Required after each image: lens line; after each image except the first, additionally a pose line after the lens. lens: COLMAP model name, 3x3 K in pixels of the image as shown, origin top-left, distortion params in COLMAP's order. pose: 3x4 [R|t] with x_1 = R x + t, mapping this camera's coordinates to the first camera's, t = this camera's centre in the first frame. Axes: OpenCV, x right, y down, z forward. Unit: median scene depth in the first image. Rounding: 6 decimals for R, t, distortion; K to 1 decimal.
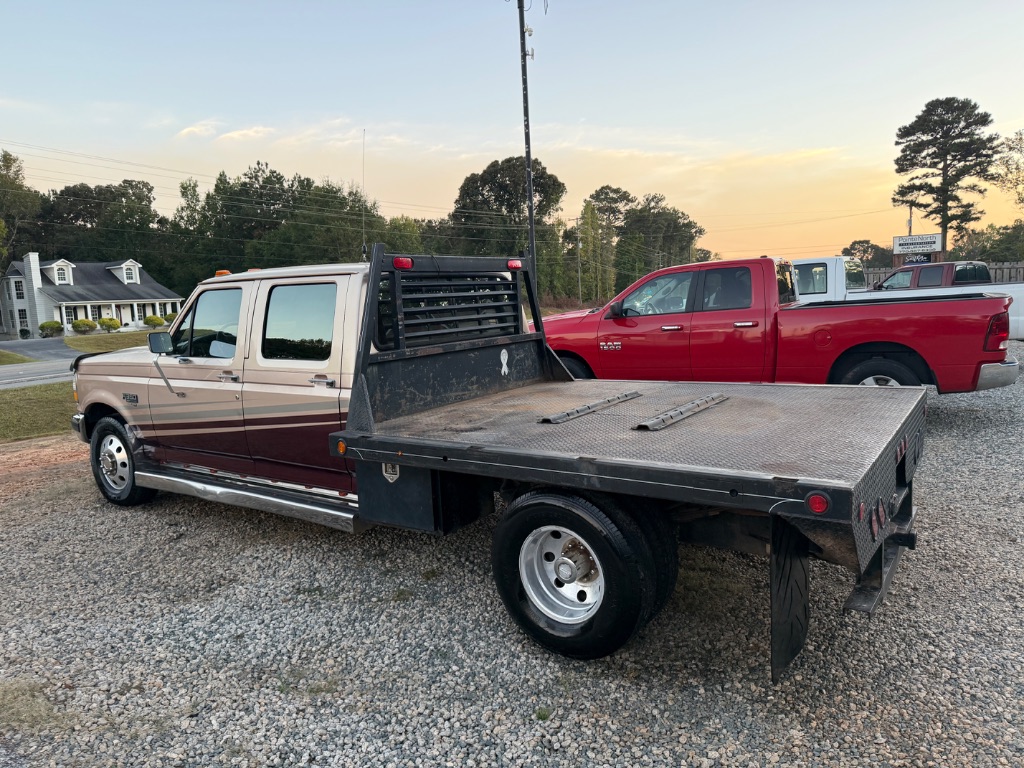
lens RADIAL K [[676.4, 0, 496.9], [0, 676.4, 400.6], [0, 0, 1]] dist [0.036636, -0.042462]
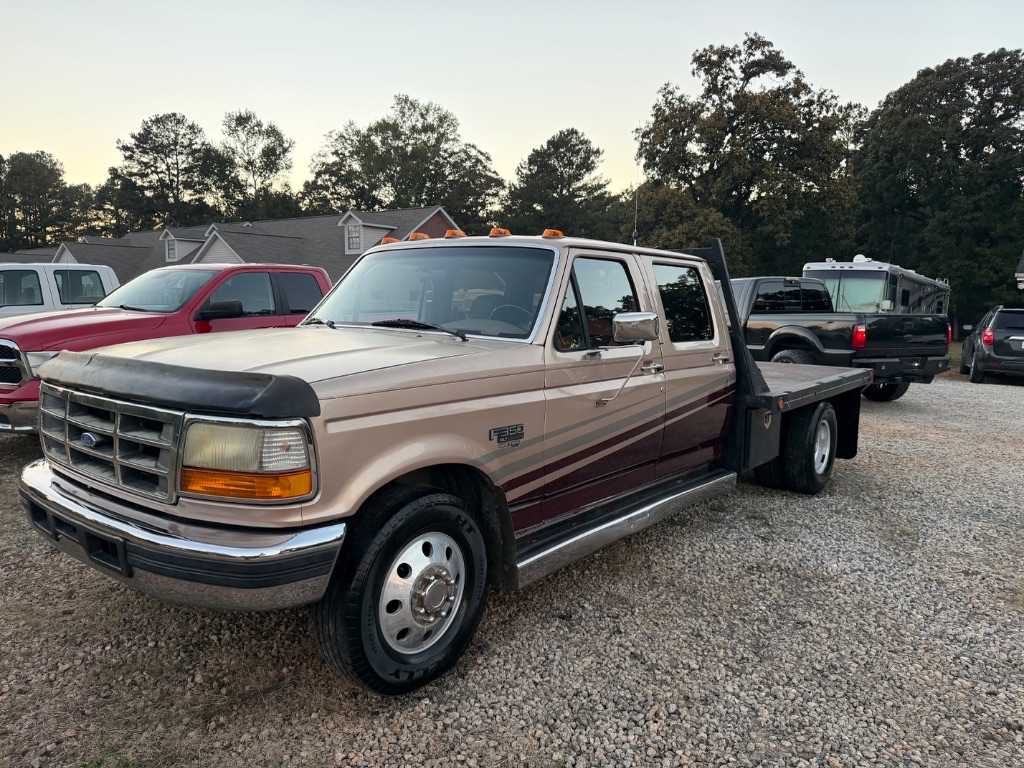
lens RADIAL K [[735.1, 0, 499.8], [0, 735.1, 382.2], [0, 0, 1]] dist [0.029984, -0.039489]
pose [[0.070975, -0.053604, 0.996037, -1.185470], [0.126228, 0.991010, 0.044338, -0.072949], [-0.989459, 0.122581, 0.077103, 1.015857]]
